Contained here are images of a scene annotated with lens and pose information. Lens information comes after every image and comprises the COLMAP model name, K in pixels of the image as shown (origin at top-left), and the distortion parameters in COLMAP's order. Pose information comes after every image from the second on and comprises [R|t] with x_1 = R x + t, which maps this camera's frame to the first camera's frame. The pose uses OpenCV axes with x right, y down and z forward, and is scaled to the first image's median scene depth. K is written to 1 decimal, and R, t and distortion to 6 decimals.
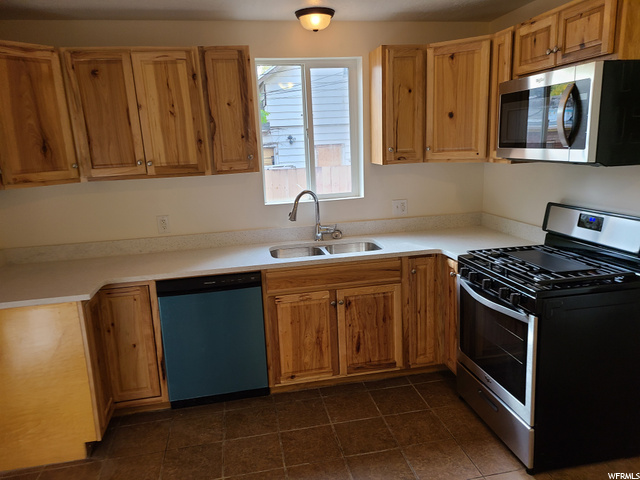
lens RADIAL K [[479.3, 0, 327.6], [0, 479.3, 237.8], [0, 0, 1]] dist [0.034099, -0.010193]
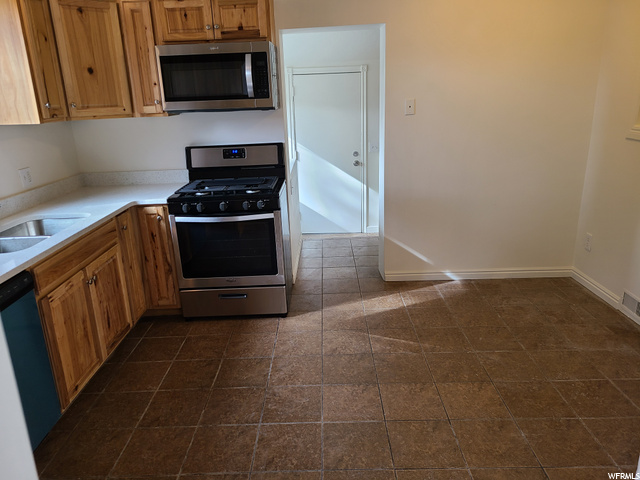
lens RADIAL K [[474.0, 0, 313.2], [0, 474.0, 230.1], [0, 0, 1]] dist [0.057596, -0.036871]
pose [[0.214204, -0.239513, 0.946969, -0.689401], [0.227713, 0.955004, 0.190037, -0.024760], [-0.949876, 0.174931, 0.259106, 0.373484]]
